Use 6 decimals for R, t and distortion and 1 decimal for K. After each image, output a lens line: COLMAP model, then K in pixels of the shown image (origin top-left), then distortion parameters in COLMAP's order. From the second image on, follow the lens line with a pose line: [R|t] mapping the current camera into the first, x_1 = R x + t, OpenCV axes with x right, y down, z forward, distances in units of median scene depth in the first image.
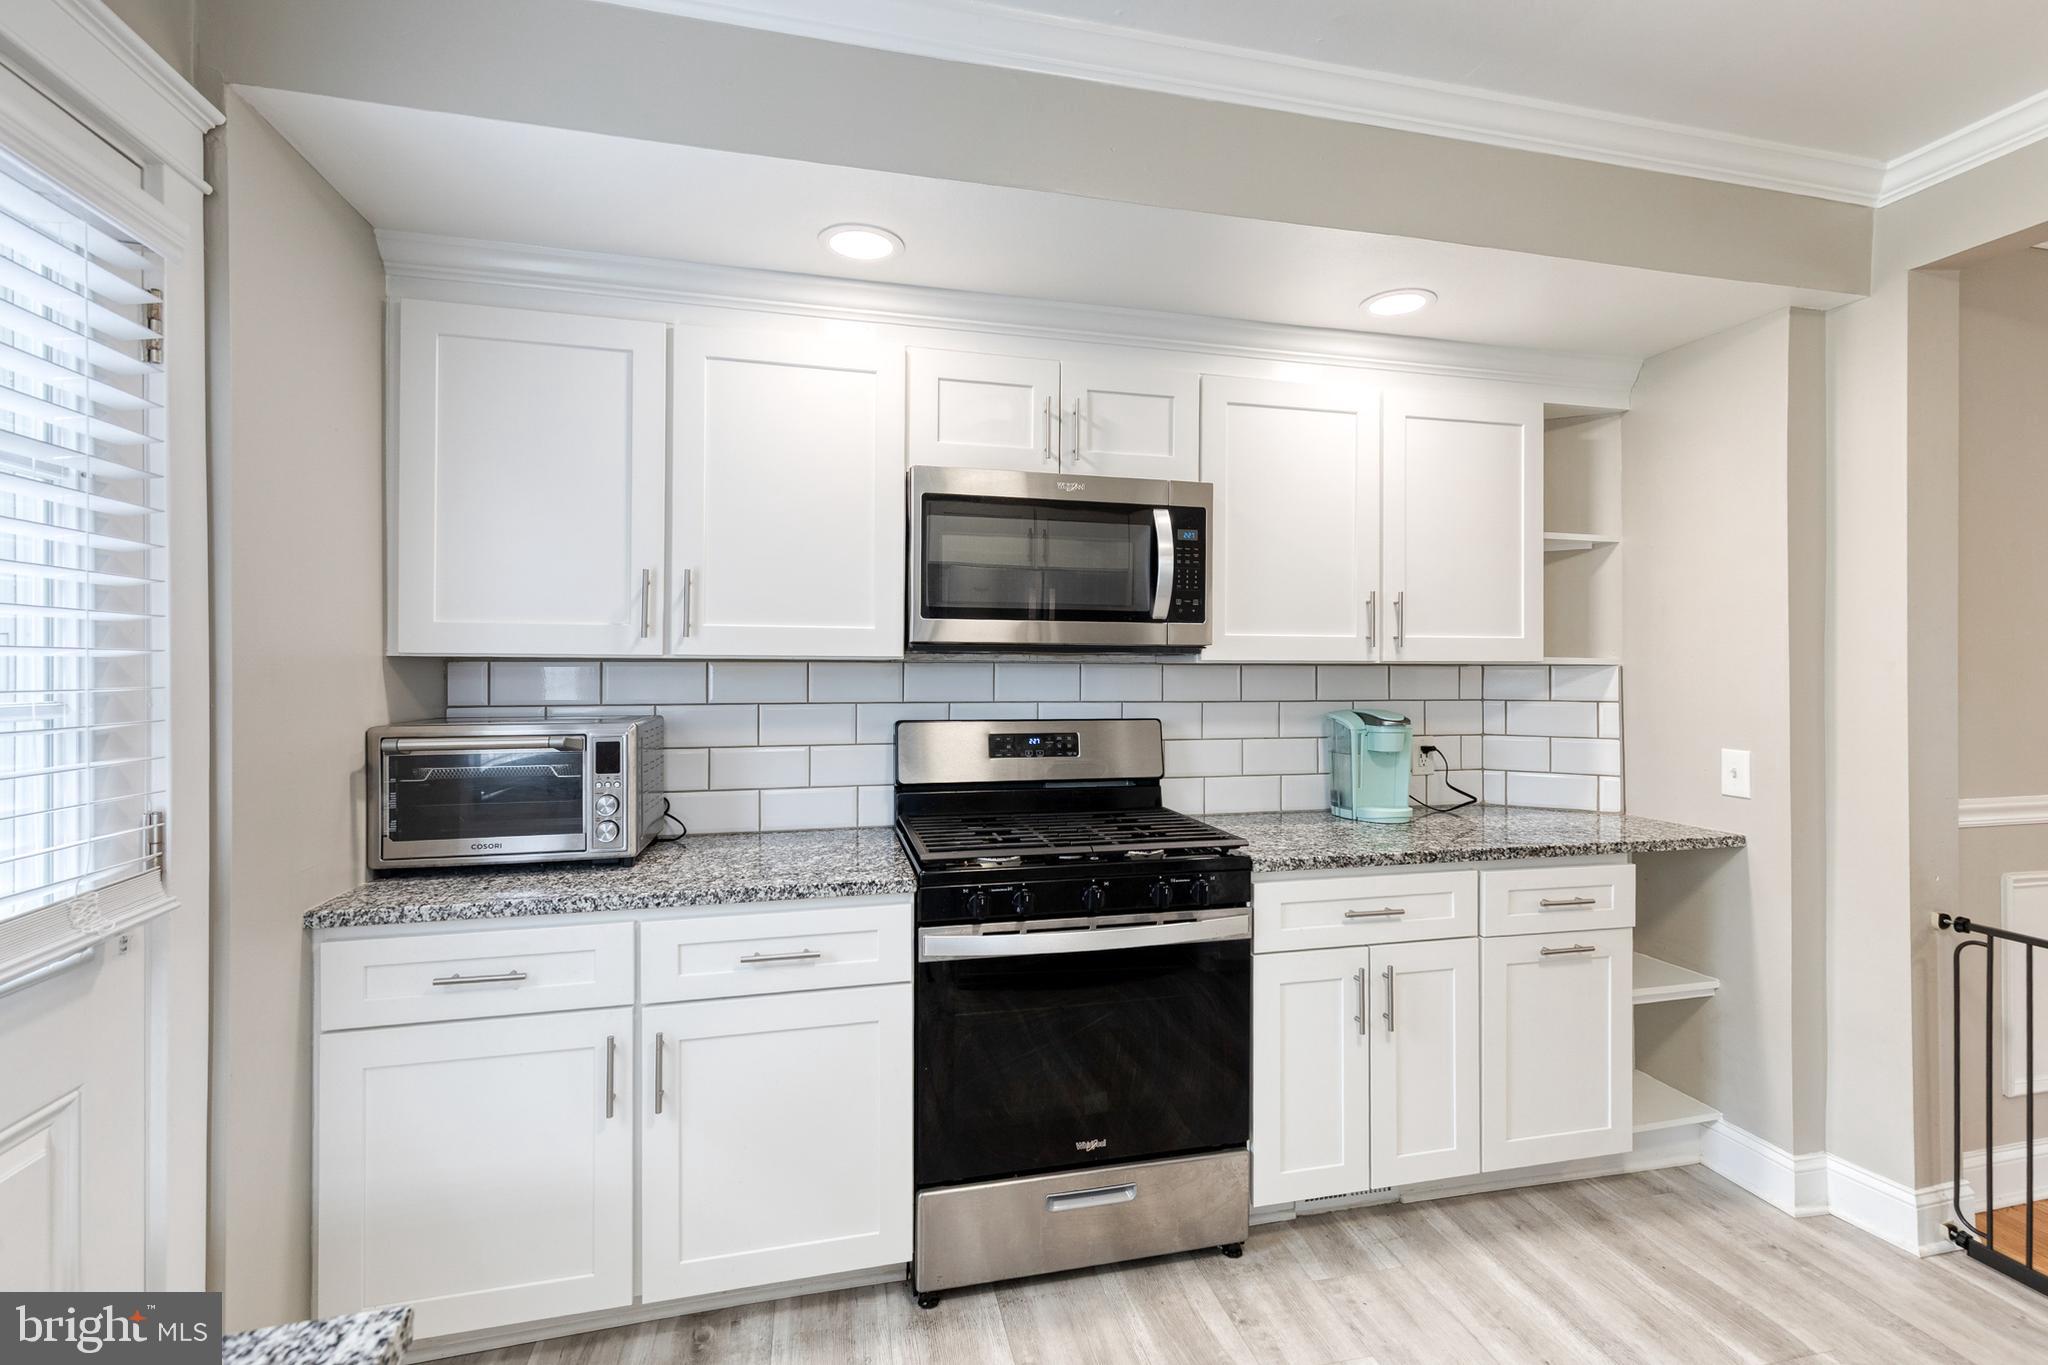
lens RADIAL K [[929.9, 0, 1032.2], [0, 929.9, 659.9], [0, 0, 1]] dist [0.000144, -0.000043]
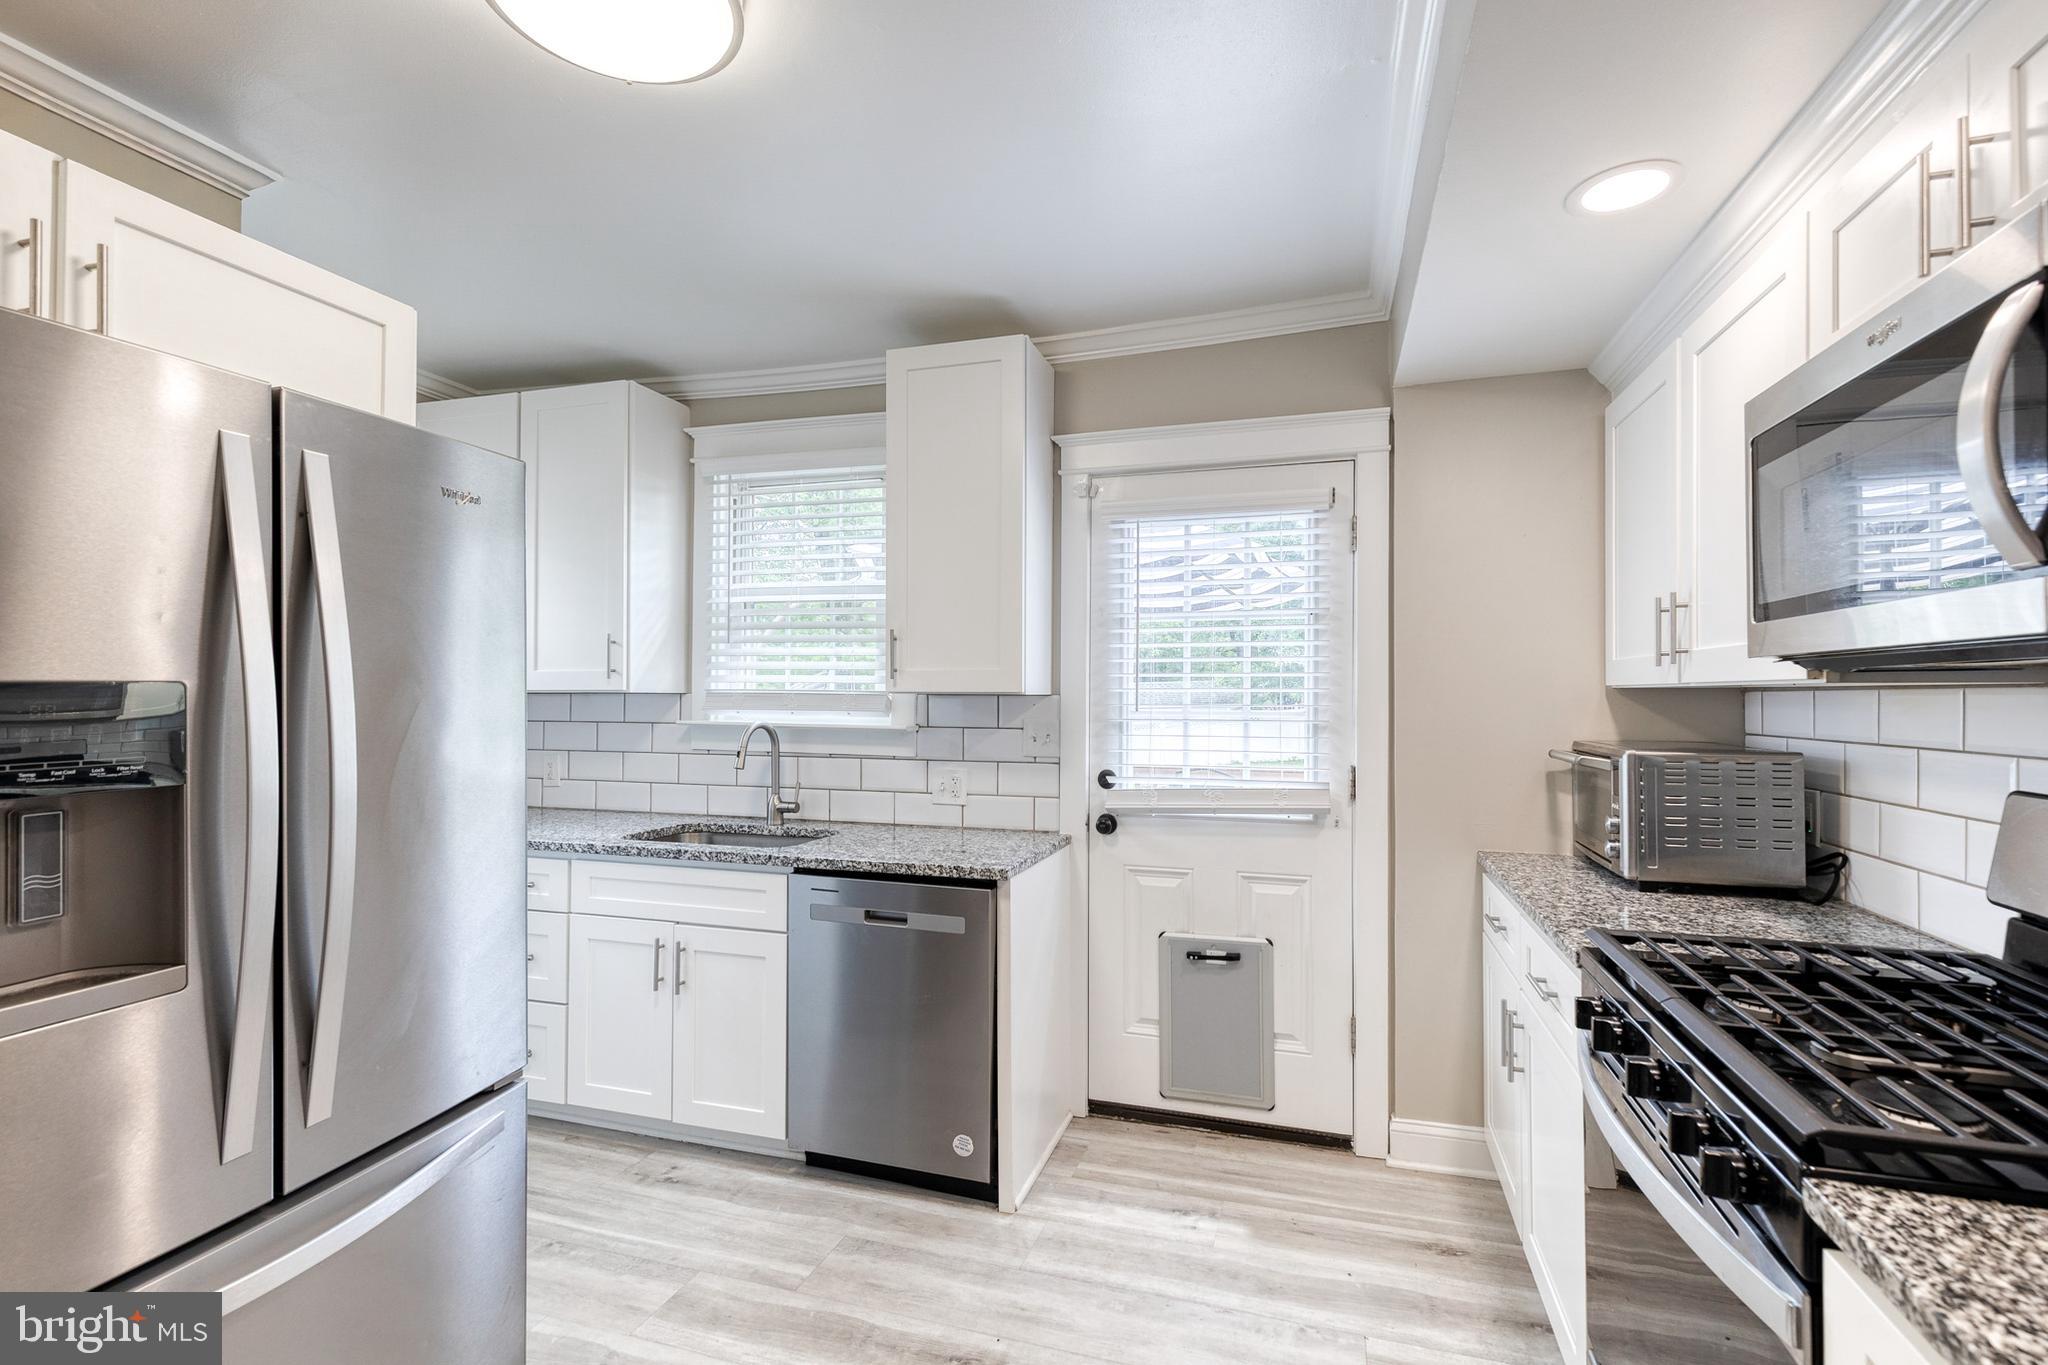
lens RADIAL K [[927.7, 0, 1026.1], [0, 927.7, 691.4], [0, 0, 1]] dist [0.000834, -0.000201]
pose [[-0.522294, -0.010017, -0.852707, 0.730131], [0.002523, 0.999908, -0.013292, 0.012986], [0.852762, -0.009094, -0.522221, 0.889212]]
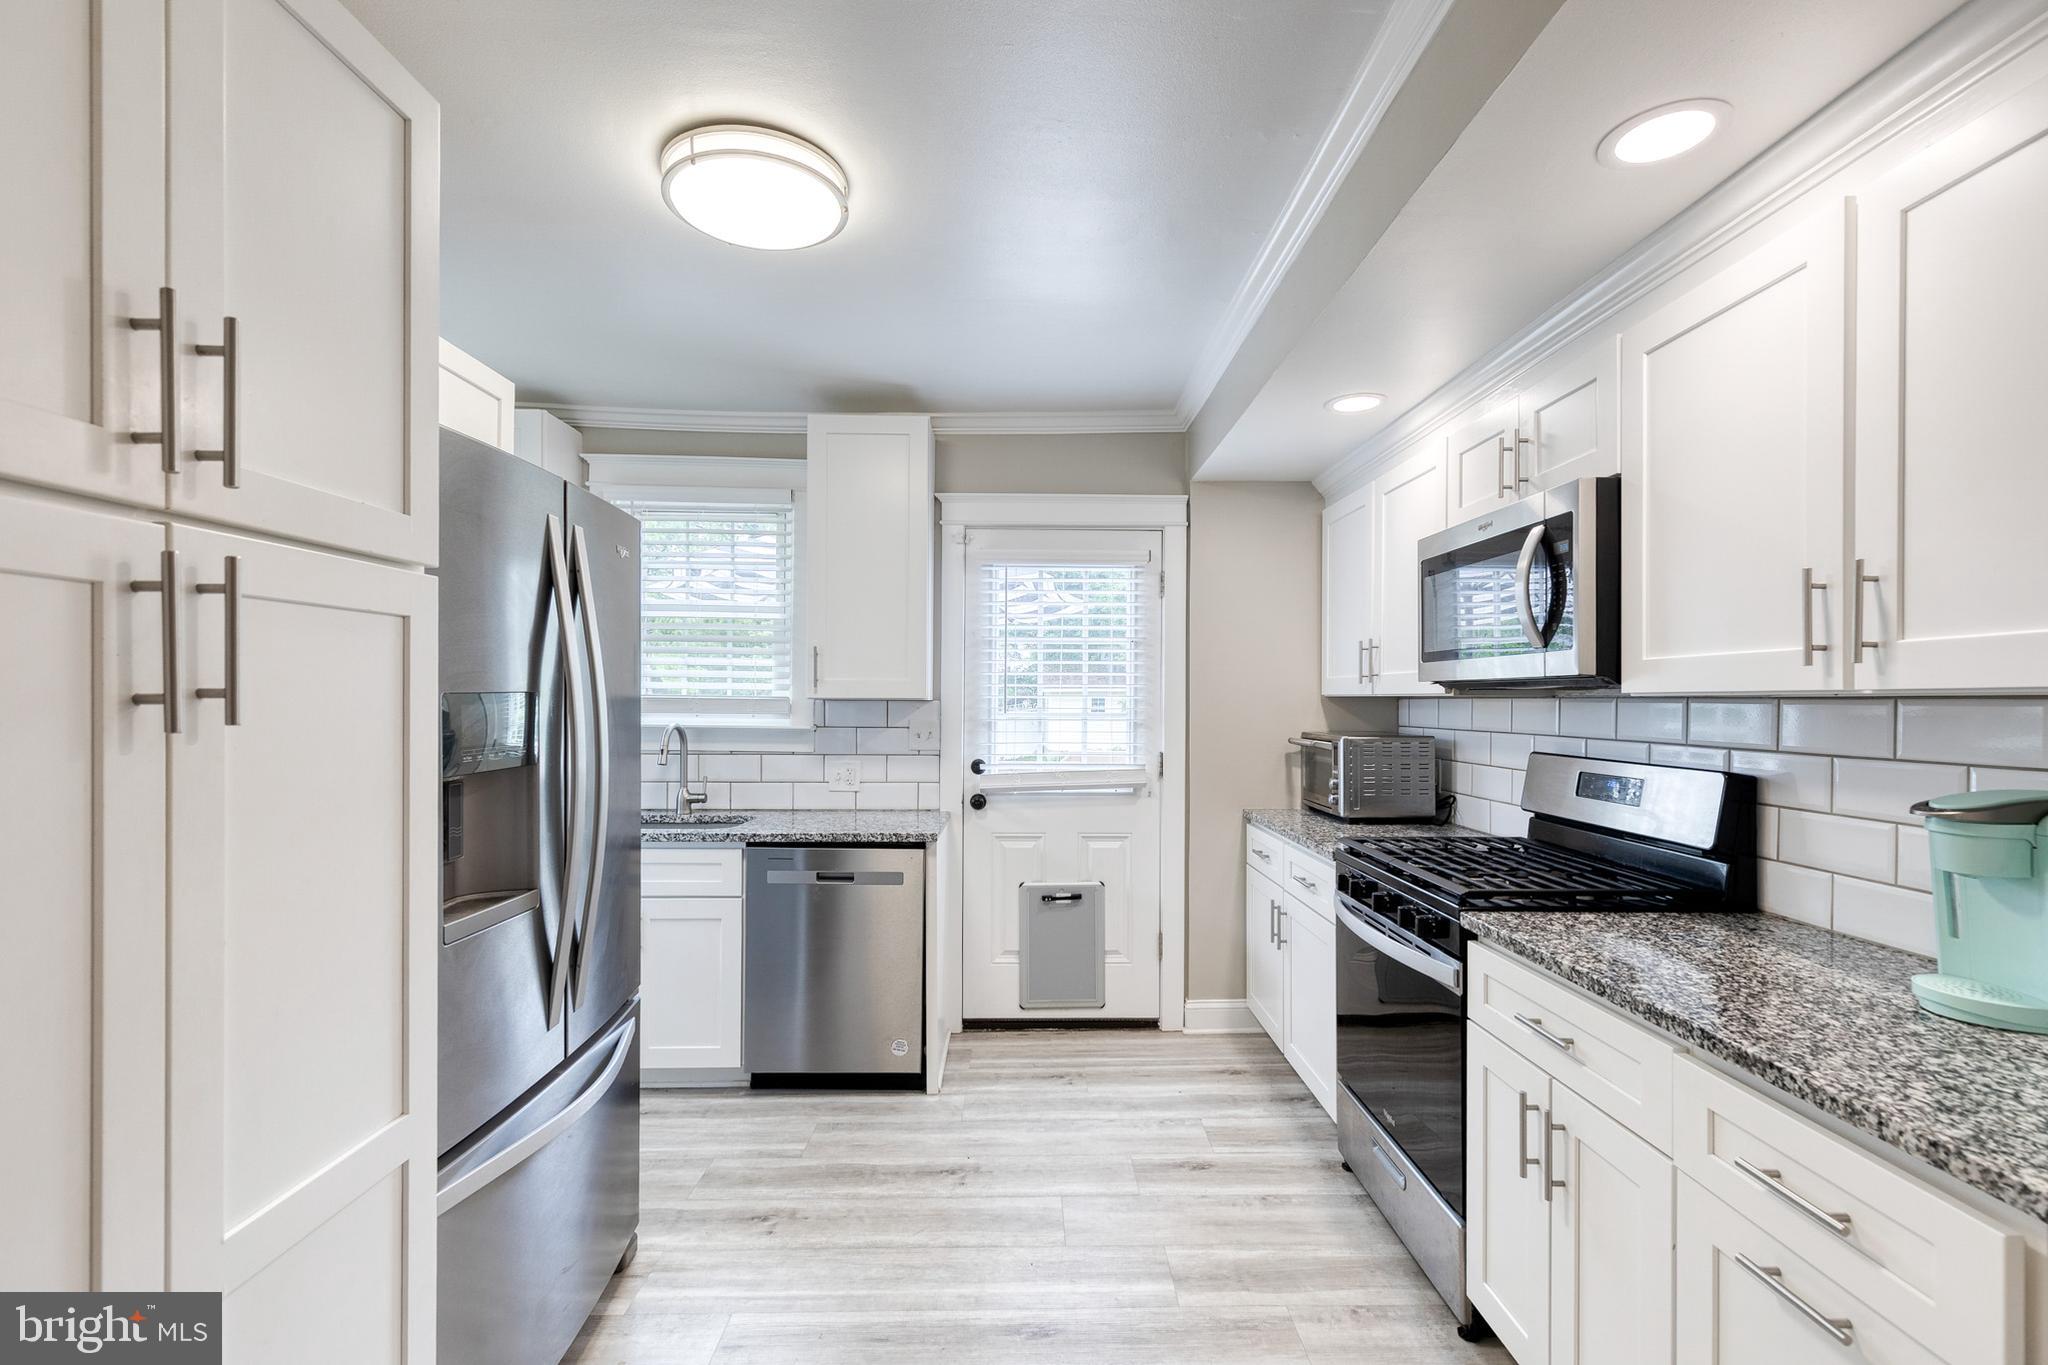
lens RADIAL K [[925.9, 0, 1029.6], [0, 925.9, 708.0], [0, 0, 1]] dist [-0.000615, -0.000101]
pose [[-0.229072, 0.002060, -0.973407, 1.175032], [0.003465, 0.999993, 0.001301, 0.012281], [0.973403, -0.003075, -0.229078, 0.767302]]
